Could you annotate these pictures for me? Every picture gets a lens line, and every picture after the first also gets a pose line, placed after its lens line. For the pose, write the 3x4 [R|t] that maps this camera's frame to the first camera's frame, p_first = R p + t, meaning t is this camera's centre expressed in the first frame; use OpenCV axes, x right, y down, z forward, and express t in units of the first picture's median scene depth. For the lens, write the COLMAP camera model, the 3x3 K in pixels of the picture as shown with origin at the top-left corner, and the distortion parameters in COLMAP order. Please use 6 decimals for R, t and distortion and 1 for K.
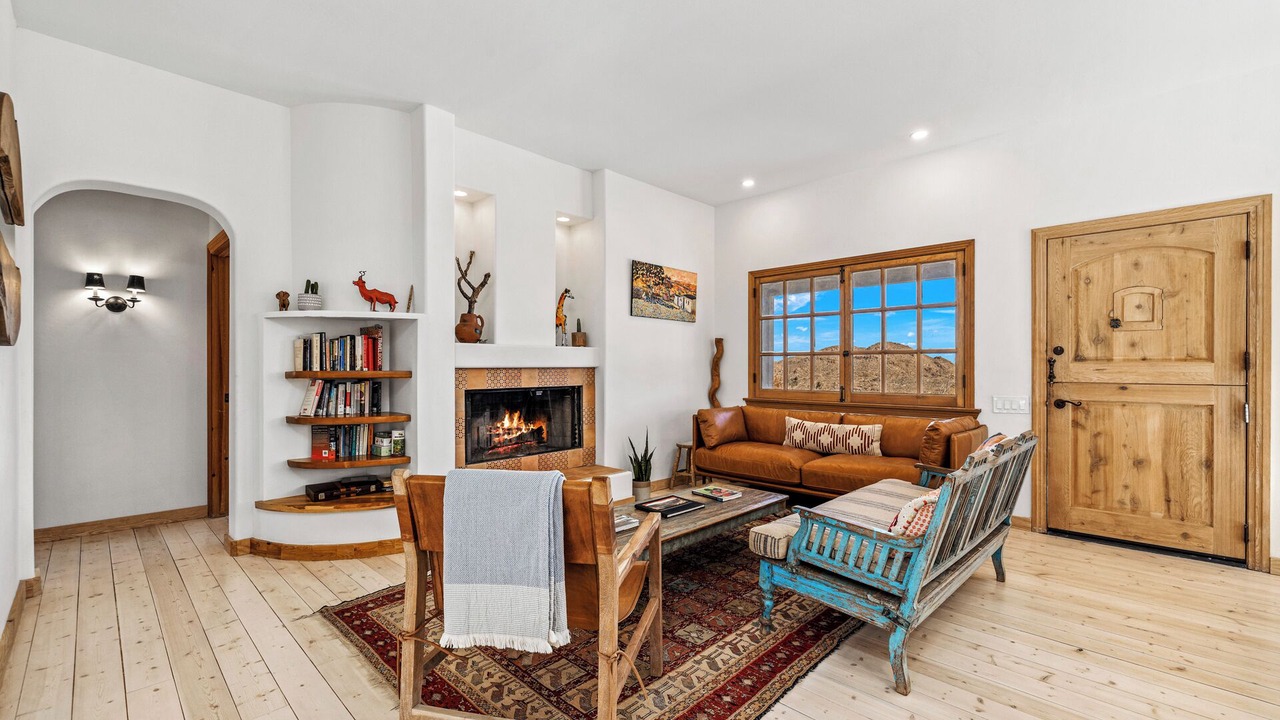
lens RADIAL K [[538.3, 0, 635.5], [0, 538.3, 368.1], [0, 0, 1]] dist [-0.000104, -0.000513]
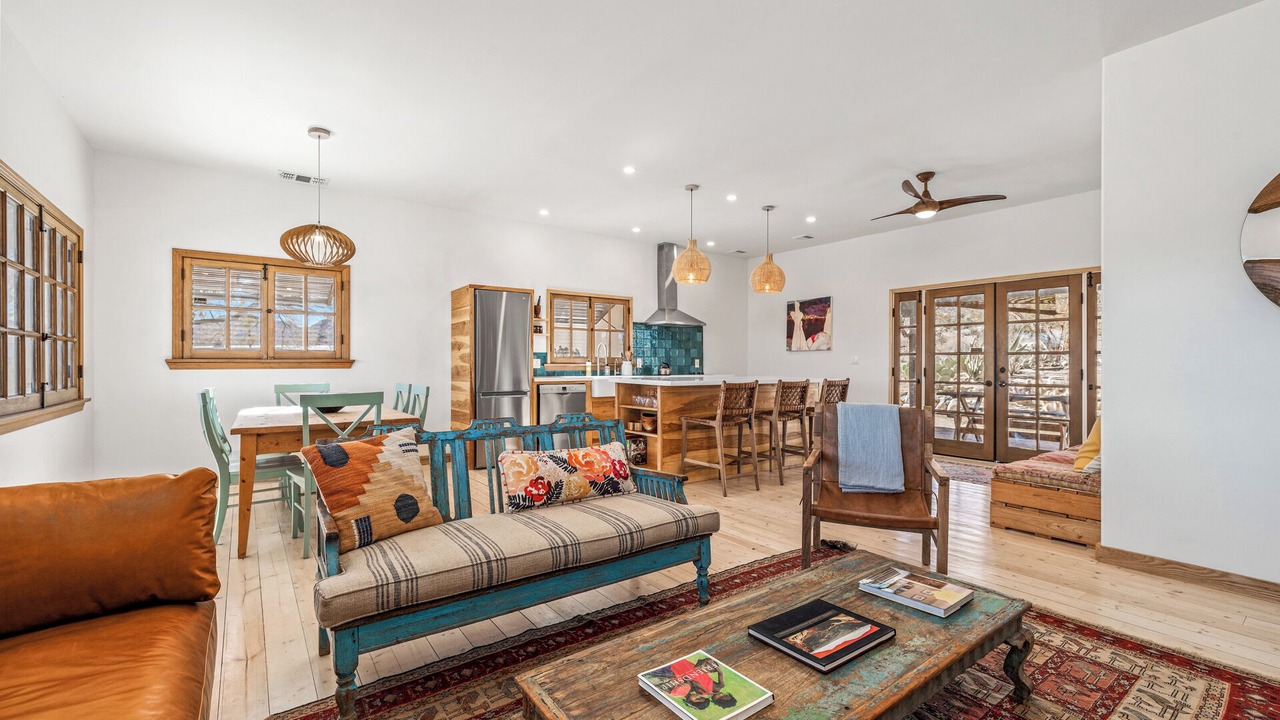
lens RADIAL K [[538.3, 0, 655.0], [0, 538.3, 364.1], [0, 0, 1]] dist [-0.000104, -0.000513]
pose [[-0.991760, -0.004545, 0.128027, 0.108448], [-0.003253, 0.999942, 0.010302, 0.008906], [-0.128067, 0.009800, -0.991717, 1.063605]]
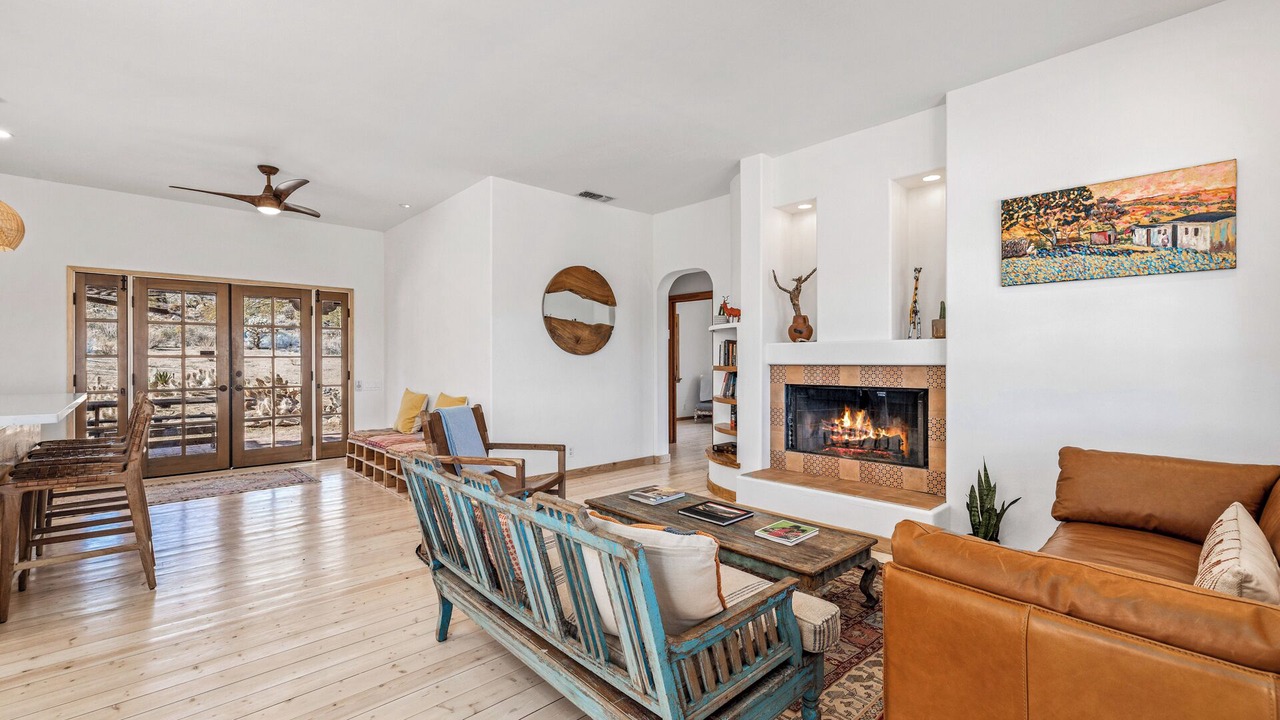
lens RADIAL K [[538.3, 0, 636.0], [0, 538.3, 356.9], [0, 0, 1]] dist [-0.000104, -0.000513]
pose [[-0.035999, -0.009406, -0.999308, 0.715161], [-0.008424, 0.999923, -0.009108, -0.002970], [0.999316, 0.008091, -0.036076, 0.637356]]
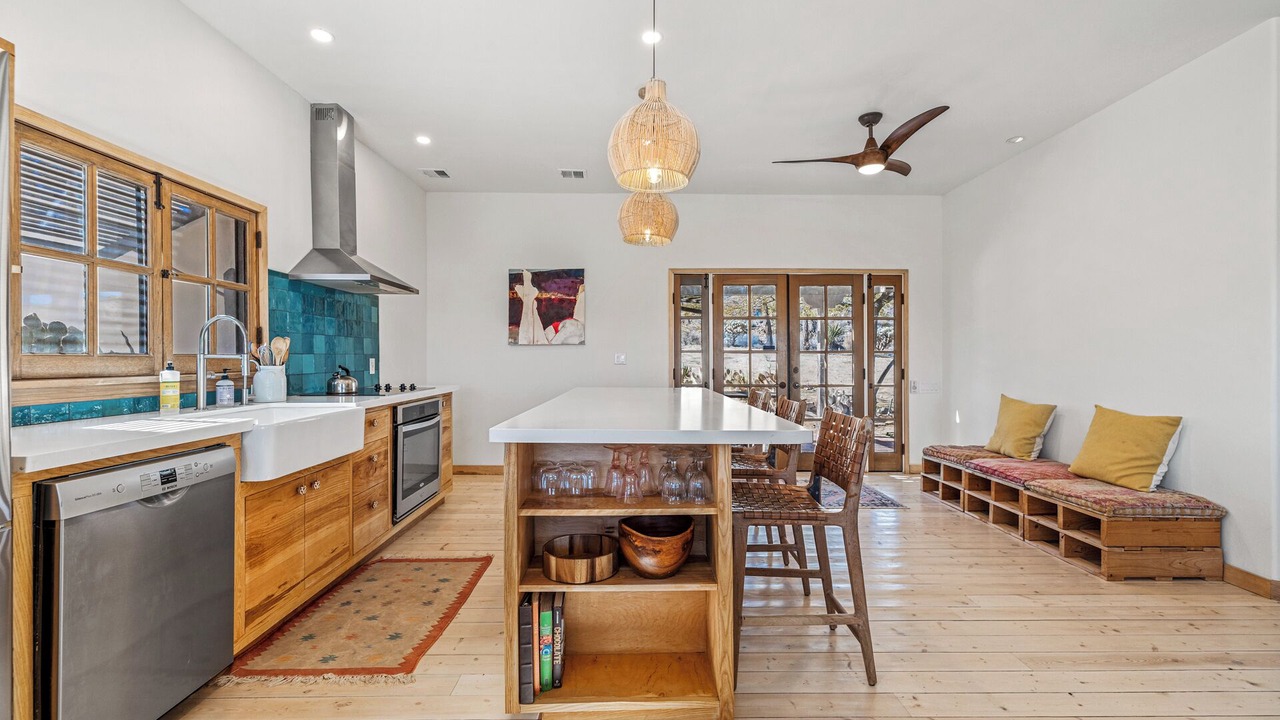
lens RADIAL K [[538.3, 0, 642.1], [0, 538.3, 353.5], [0, 0, 1]] dist [-0.000104, -0.000513]
pose [[-0.701096, -0.006426, -0.713038, 0.548585], [-0.006654, 0.999975, -0.002469, 0.001625], [0.713036, 0.003014, -0.701121, 0.219704]]
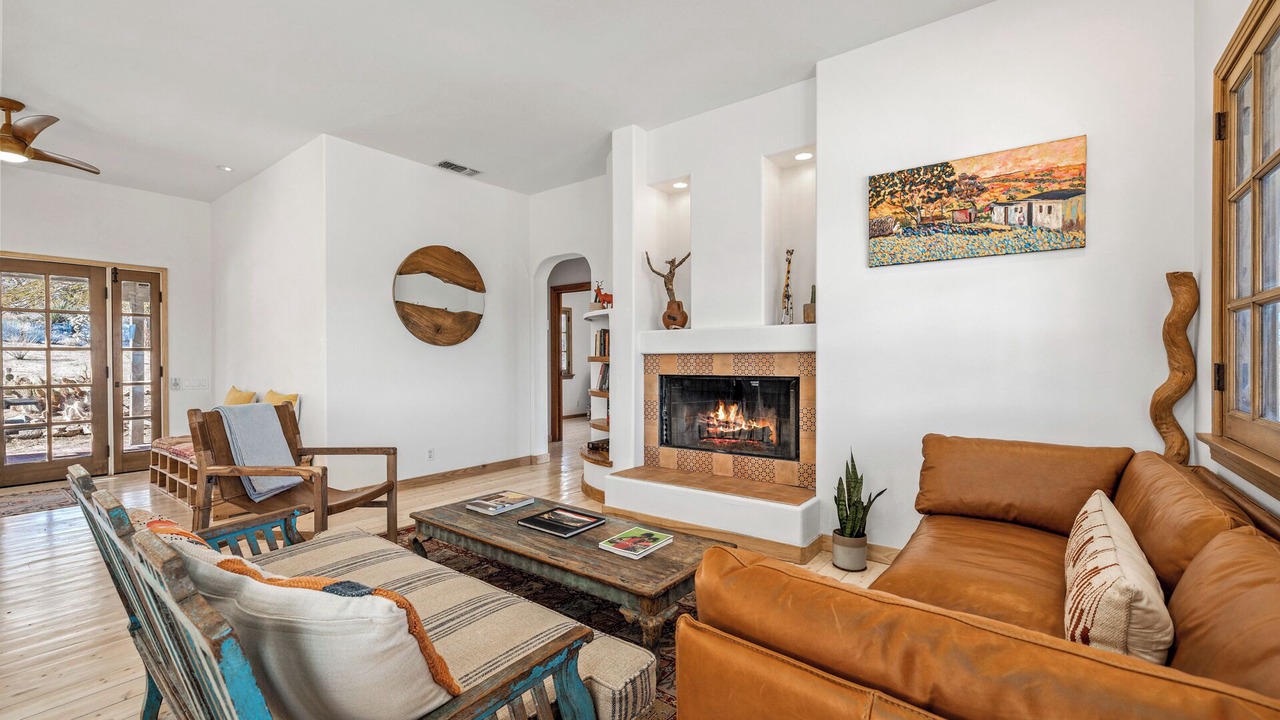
lens RADIAL K [[538.3, 0, 629.0], [0, 538.3, 358.6], [0, 0, 1]] dist [-0.000104, -0.000513]
pose [[0.127613, -0.003474, -0.991818, 0.619465], [-0.004742, 0.999980, -0.004113, 0.012081], [0.991813, 0.005228, 0.127594, 0.709282]]
